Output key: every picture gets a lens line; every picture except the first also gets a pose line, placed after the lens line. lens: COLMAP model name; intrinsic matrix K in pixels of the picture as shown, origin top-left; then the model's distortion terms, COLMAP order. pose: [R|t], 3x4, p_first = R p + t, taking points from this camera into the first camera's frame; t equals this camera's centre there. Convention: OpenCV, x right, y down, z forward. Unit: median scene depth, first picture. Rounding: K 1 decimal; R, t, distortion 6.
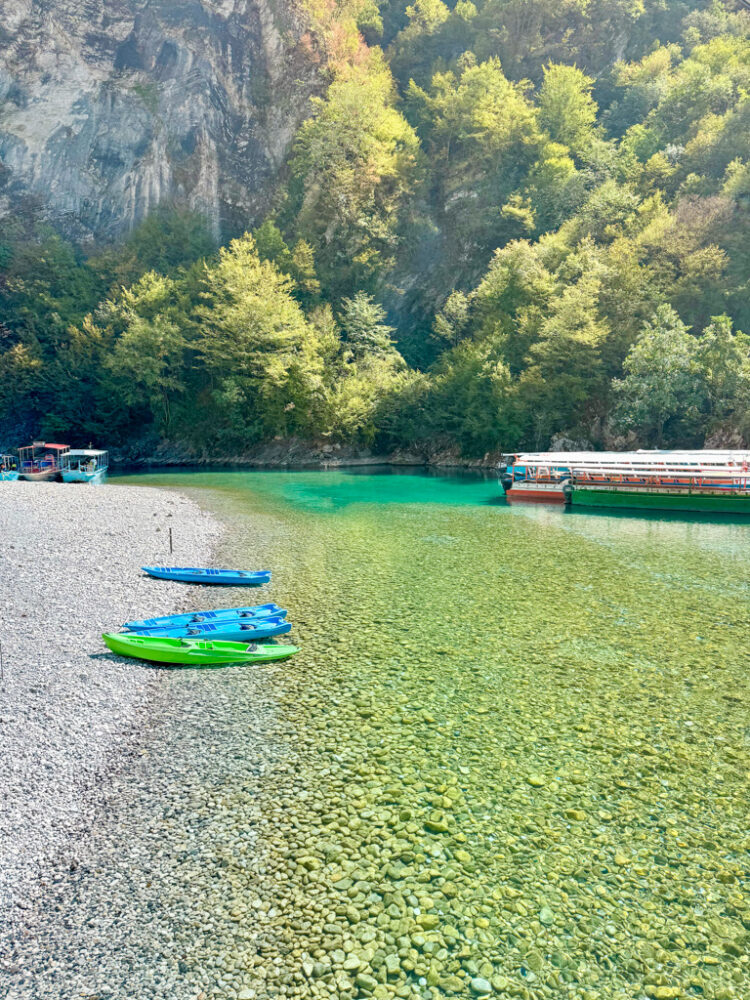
lens RADIAL K [[753.7, 0, 394.4], [0, 753.7, 500.6], [0, 0, 1]] dist [0.005483, 0.000697]
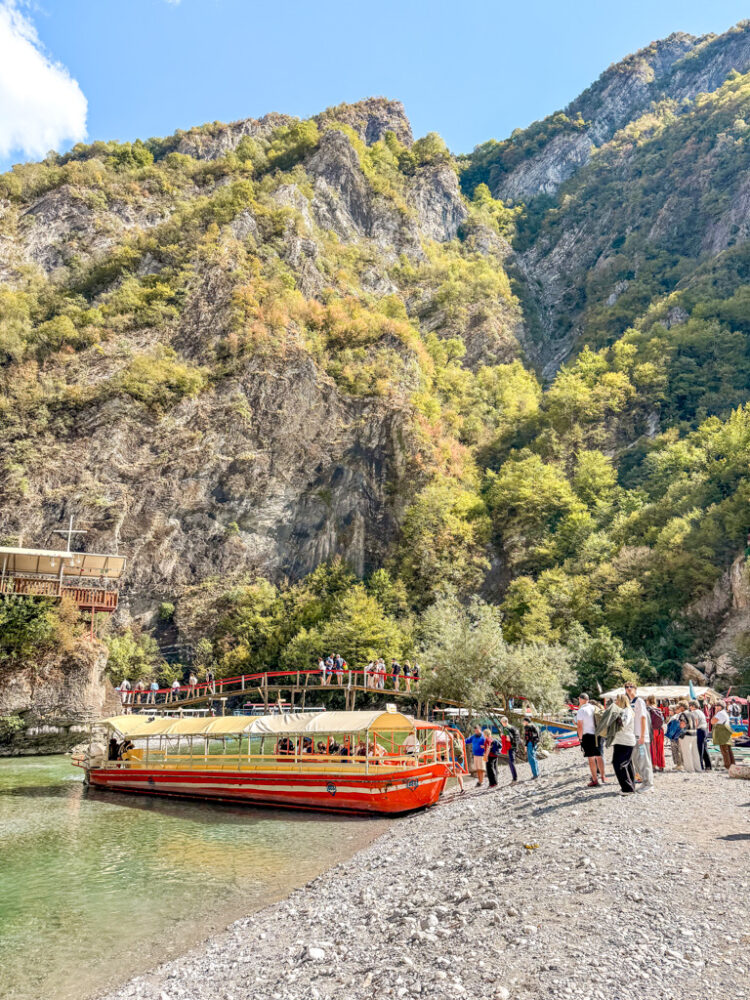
lens RADIAL K [[753.7, 0, 394.4], [0, 753.7, 500.6], [0, 0, 1]] dist [0.005483, 0.000697]
pose [[0.958814, -0.066690, -0.276094, 0.309269], [-0.034511, 0.937490, -0.346297, 0.067617], [0.281930, 0.341563, 0.896577, -0.516654]]
